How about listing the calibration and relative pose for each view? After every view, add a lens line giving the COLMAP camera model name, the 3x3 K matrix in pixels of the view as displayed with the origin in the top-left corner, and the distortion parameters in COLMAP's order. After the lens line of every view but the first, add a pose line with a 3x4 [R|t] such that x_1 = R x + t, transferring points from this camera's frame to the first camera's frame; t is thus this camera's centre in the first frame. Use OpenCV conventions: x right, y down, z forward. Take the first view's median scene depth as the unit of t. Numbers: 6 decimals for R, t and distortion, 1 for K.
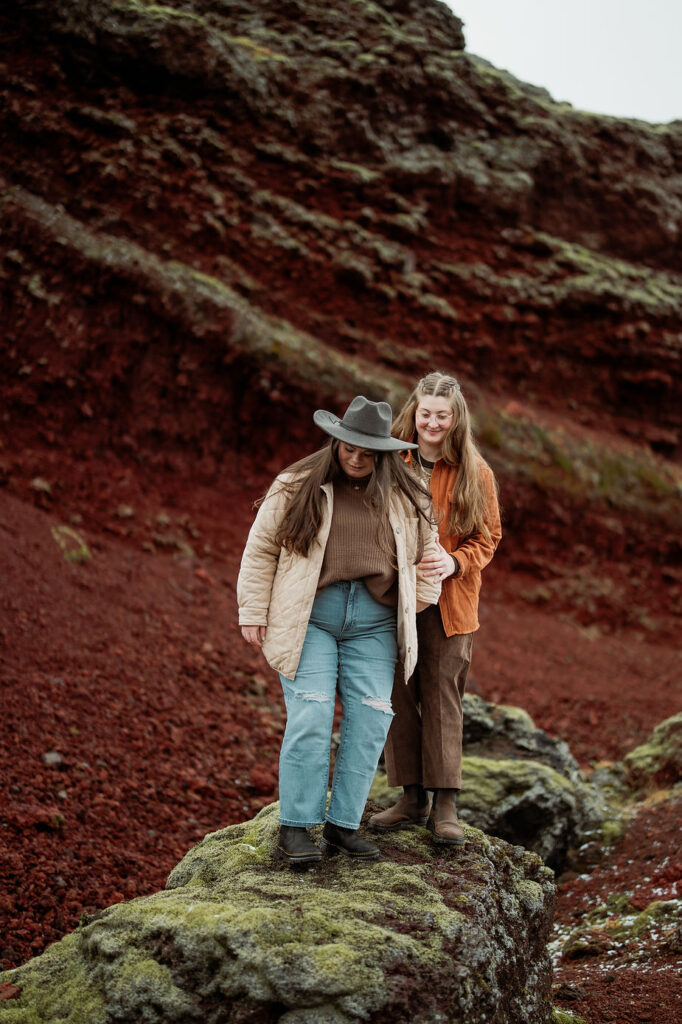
lens RADIAL K [[1631.5, 0, 342.2], [0, 1631.5, 496.0], [0, 0, 1]] dist [-0.092496, 0.759203]
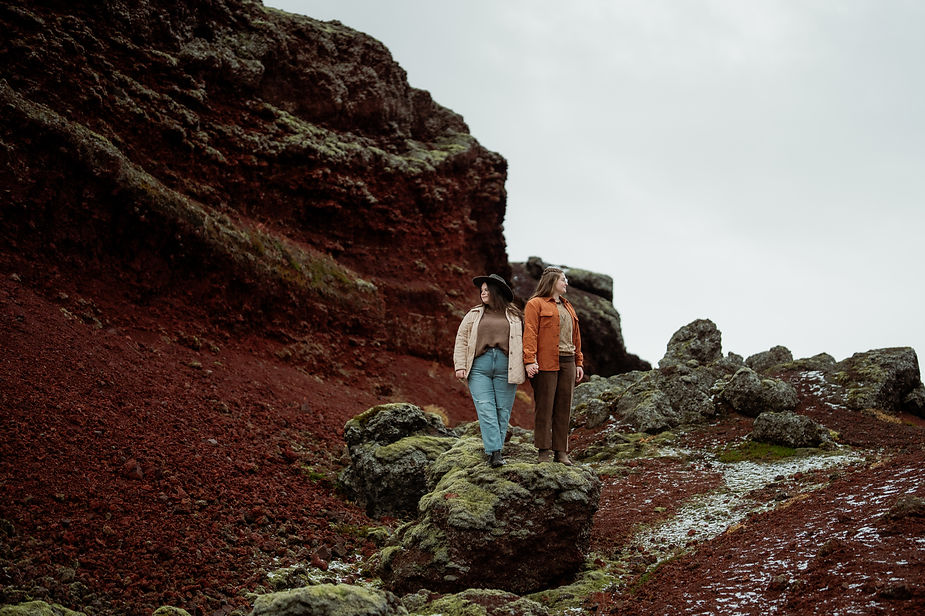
lens RADIAL K [[1473.7, 0, 539.1], [0, 1473.7, 307.3], [0, 0, 1]] dist [-0.092496, 0.759203]
pose [[0.887945, 0.021129, 0.459464, -0.298335], [-0.035033, 0.999149, 0.021756, -0.020131], [-0.458613, -0.035414, 0.887930, -0.315790]]
